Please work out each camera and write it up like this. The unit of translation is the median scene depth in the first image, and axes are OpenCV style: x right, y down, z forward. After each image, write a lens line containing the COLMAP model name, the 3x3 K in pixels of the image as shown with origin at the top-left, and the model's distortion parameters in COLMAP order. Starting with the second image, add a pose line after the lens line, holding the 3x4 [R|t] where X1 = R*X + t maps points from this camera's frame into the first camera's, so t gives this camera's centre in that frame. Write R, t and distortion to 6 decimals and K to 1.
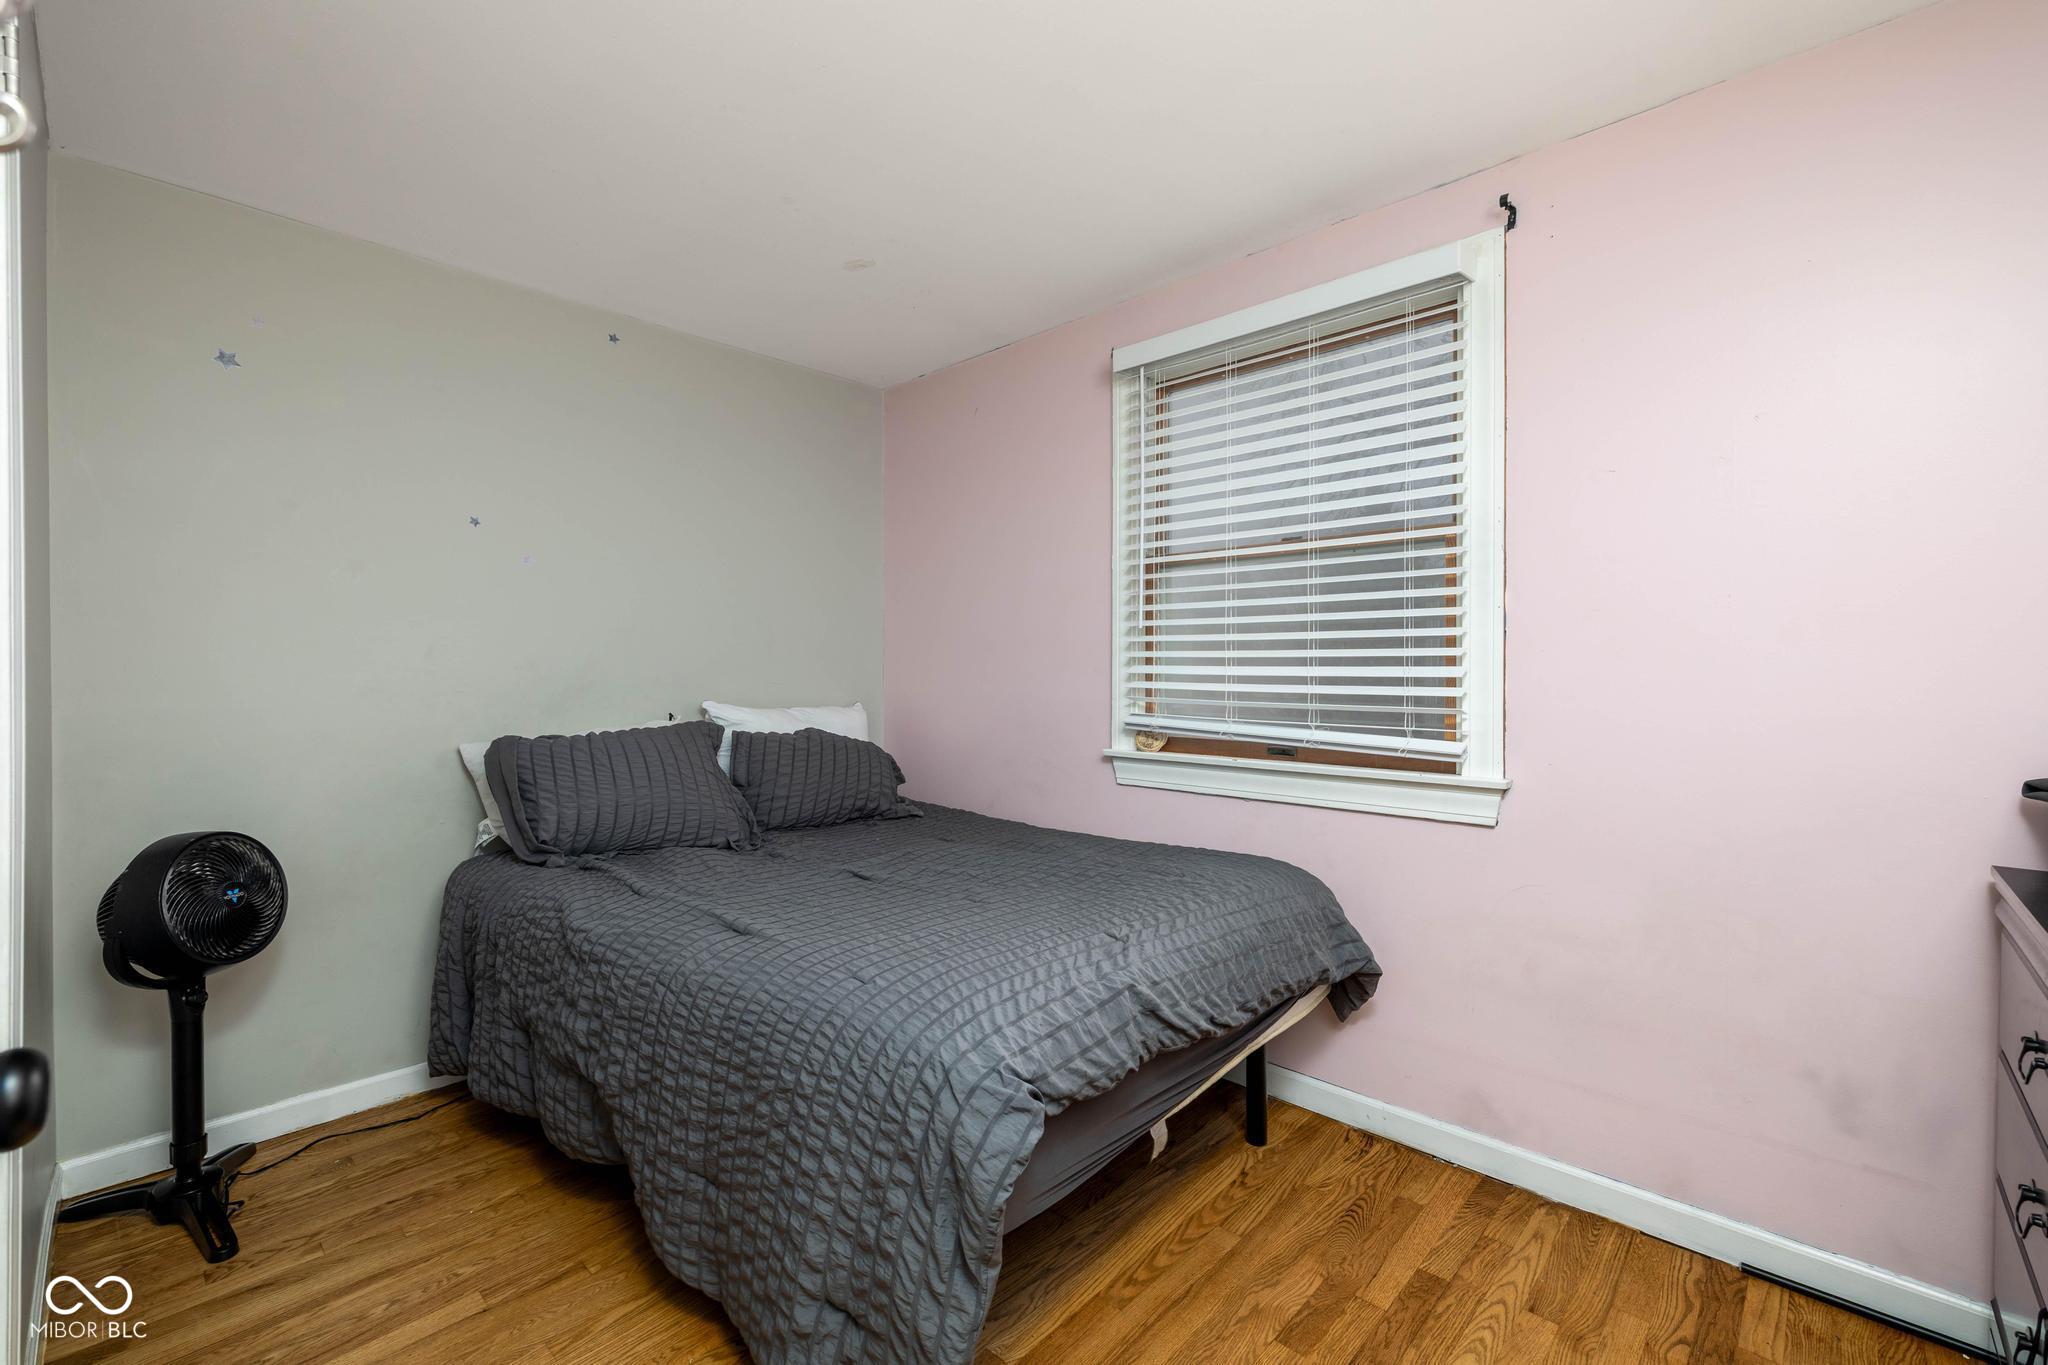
lens RADIAL K [[867.3, 0, 1030.7], [0, 867.3, 677.2], [0, 0, 1]] dist [0.001932, 0.000066]
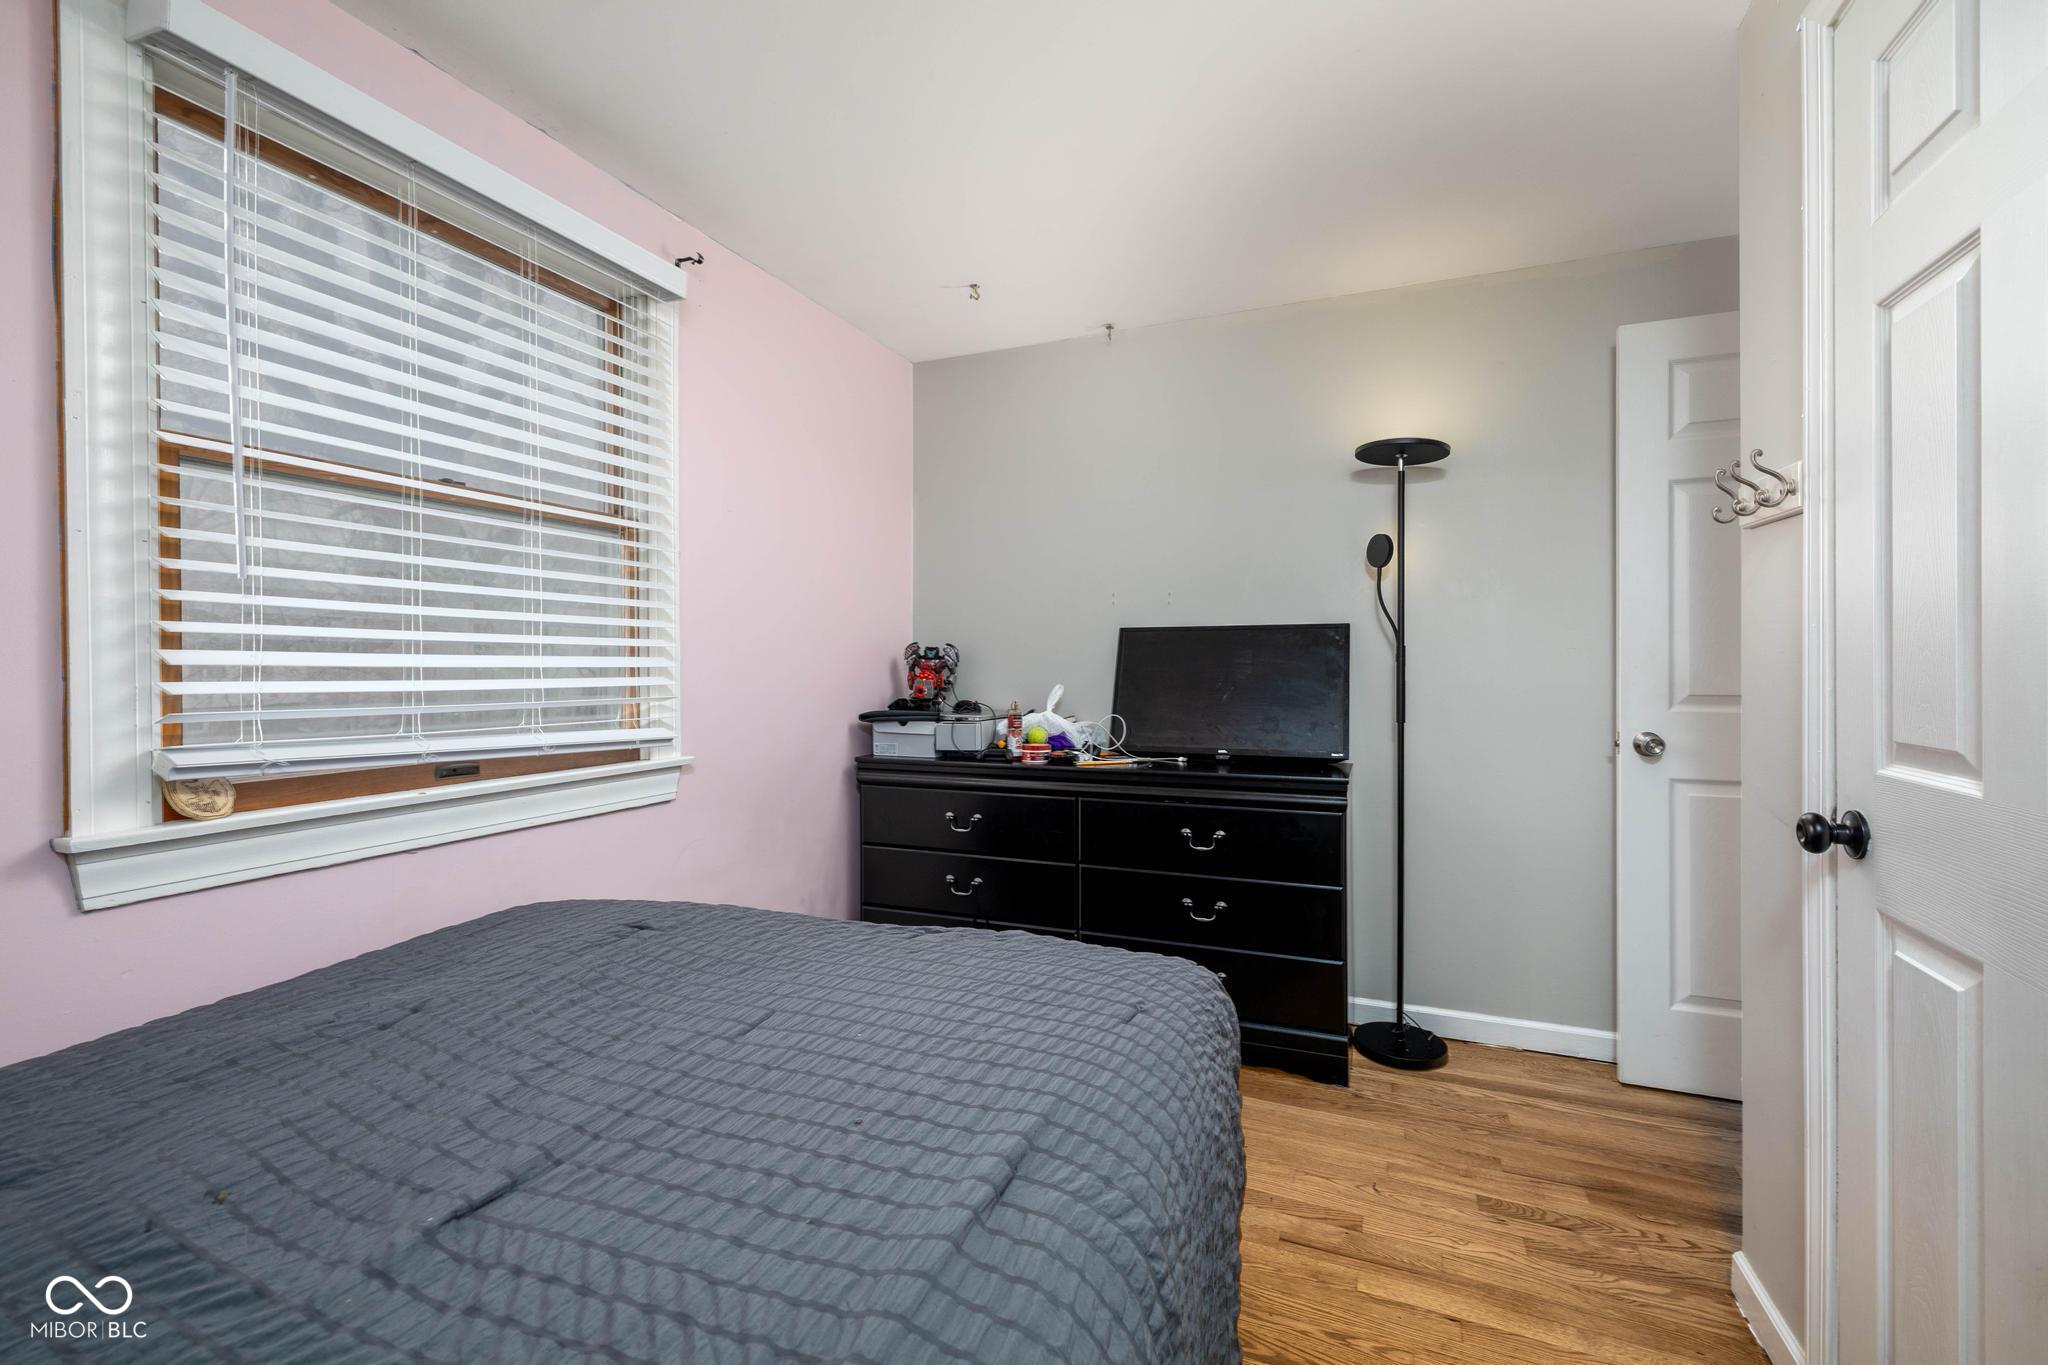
lens RADIAL K [[867.3, 0, 1030.1], [0, 867.3, 672.4], [0, 0, 1]] dist [0.001932, 0.000066]
pose [[-0.348875, -0.015550, 0.937040, -0.509231], [-0.000480, 0.999865, 0.016414, -0.008915], [-0.937169, 0.005277, -0.348836, 0.724925]]
